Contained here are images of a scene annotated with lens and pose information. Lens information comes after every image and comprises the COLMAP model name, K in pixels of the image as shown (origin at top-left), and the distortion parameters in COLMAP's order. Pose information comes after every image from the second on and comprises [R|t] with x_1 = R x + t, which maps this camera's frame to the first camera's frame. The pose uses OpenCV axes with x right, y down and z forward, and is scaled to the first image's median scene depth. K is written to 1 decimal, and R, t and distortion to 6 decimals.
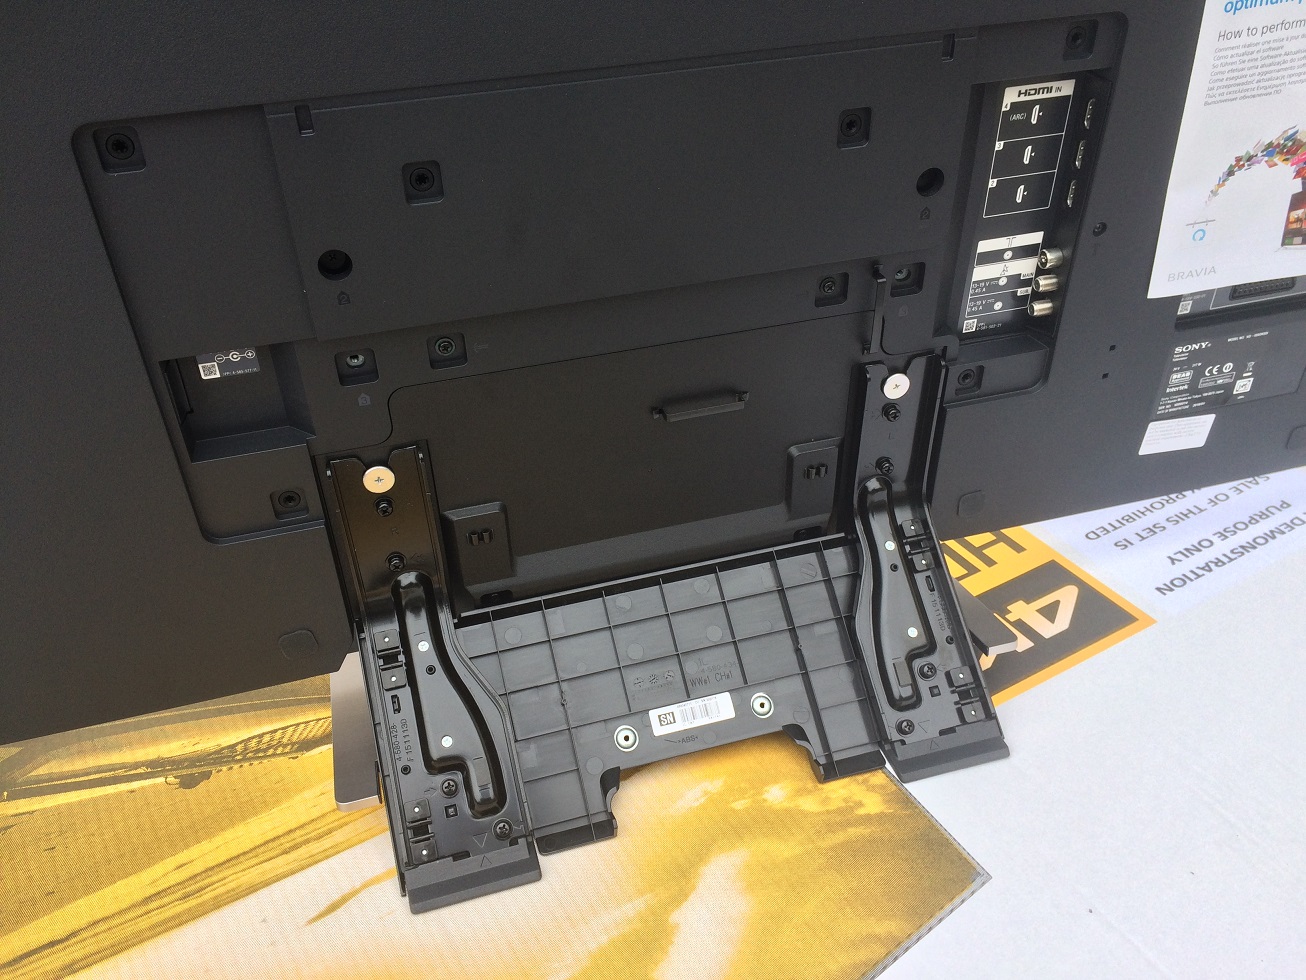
lens RADIAL K [[1126.6, 0, 650.1], [0, 1126.6, 493.0], [0, 0, 1]] dist [0.048504, -0.045140]
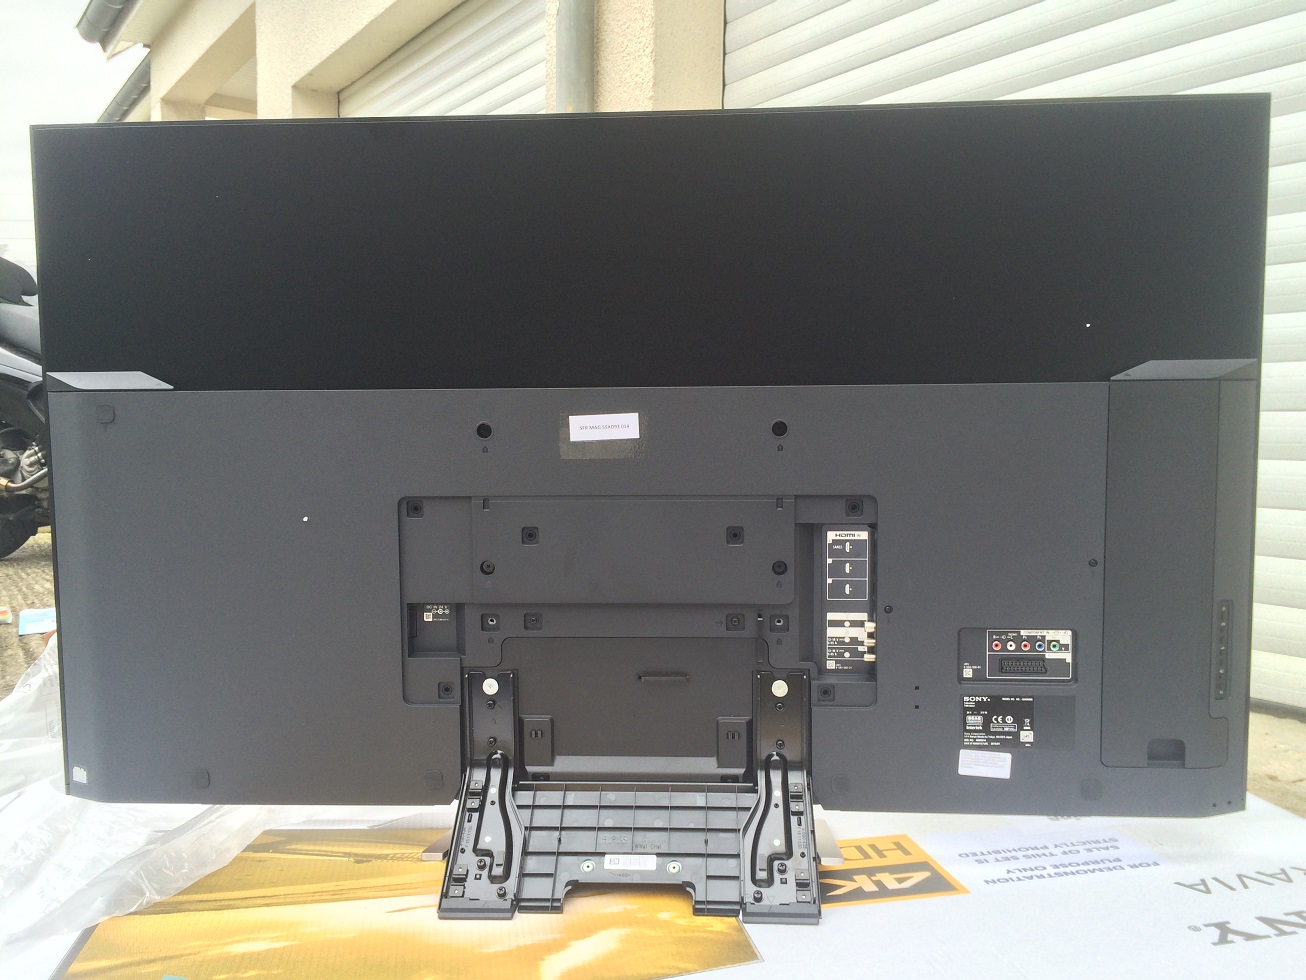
lens RADIAL K [[1126.6, 0, 655.7], [0, 1126.6, 489.5], [0, 0, 1]] dist [0.048504, -0.045140]
pose [[0.941628, 0.040258, -0.334238, 0.628607], [-0.211198, 0.843795, -0.493362, 0.566400], [0.262167, 0.535154, 0.803044, -0.643024]]
